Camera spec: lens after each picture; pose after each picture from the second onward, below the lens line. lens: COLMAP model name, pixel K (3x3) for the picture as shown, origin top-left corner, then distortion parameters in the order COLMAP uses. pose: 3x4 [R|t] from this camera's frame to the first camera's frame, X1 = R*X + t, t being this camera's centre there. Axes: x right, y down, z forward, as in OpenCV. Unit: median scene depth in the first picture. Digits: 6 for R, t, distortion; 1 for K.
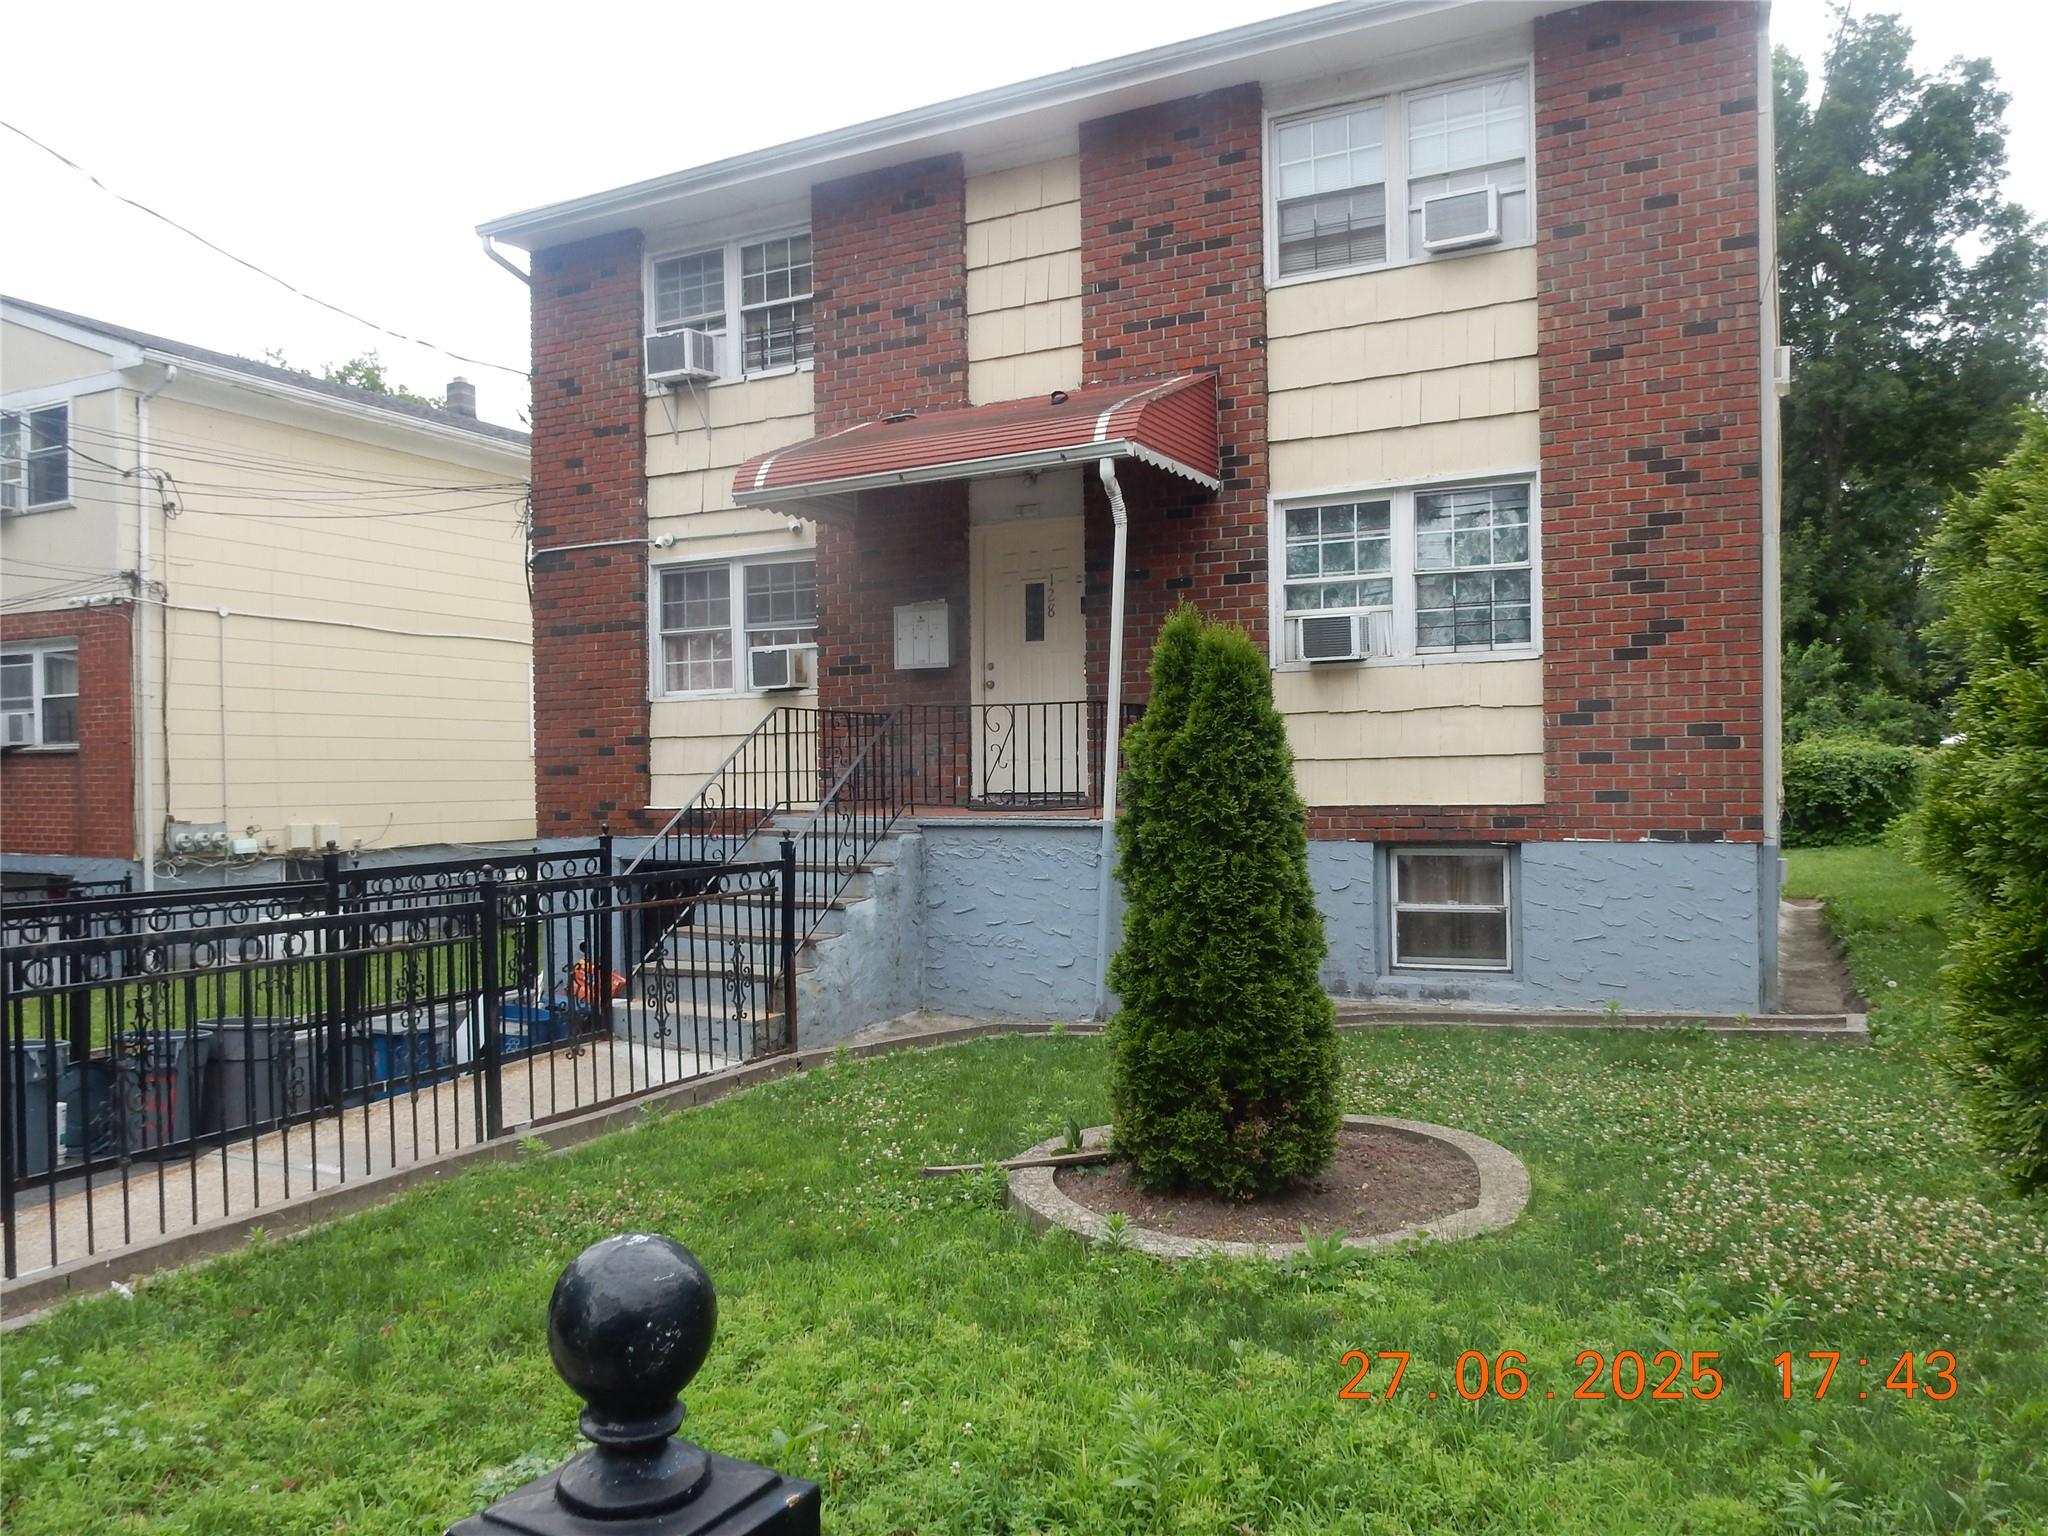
lens RADIAL K [[1504.7, 0, 1025.1], [0, 1504.7, 774.1], [0, 0, 1]] dist [-0.003749, -0.001065]
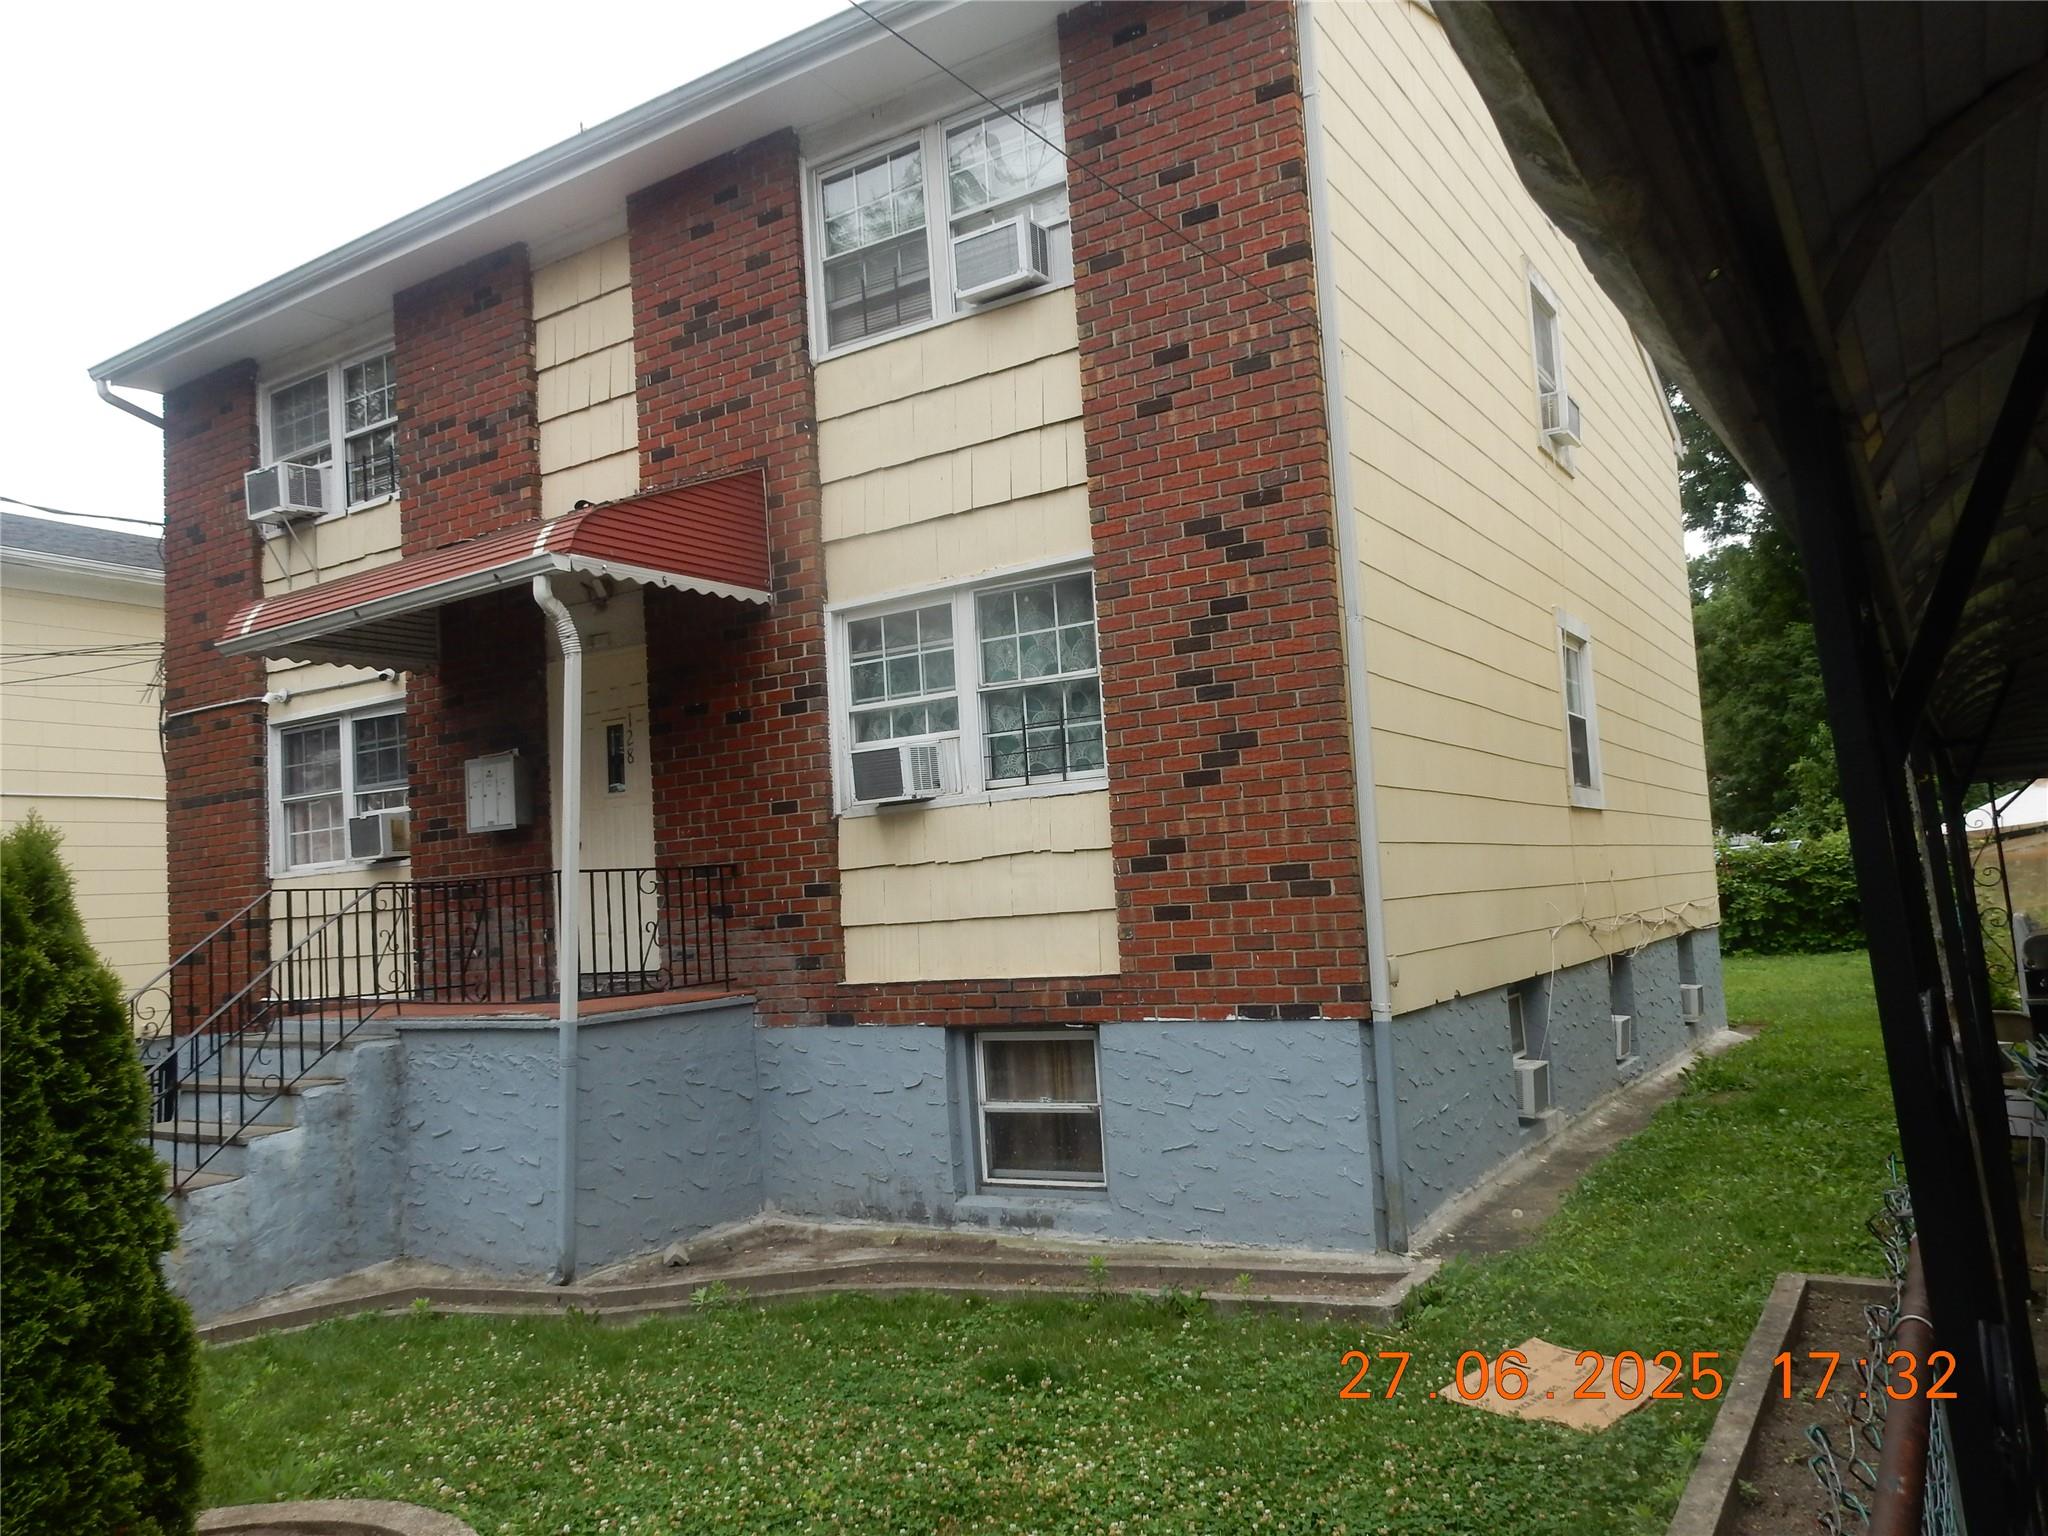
lens RADIAL K [[1520.2, 0, 1024.0], [0, 1520.2, 768.0], [0, 0, 1]] dist [-0.001720, 0.000963]
pose [[0.994728, -0.056123, -0.085828, 0.336990], [0.049125, 0.995455, -0.081580, -0.022627], [0.090016, 0.076934, 0.992964, 0.183699]]
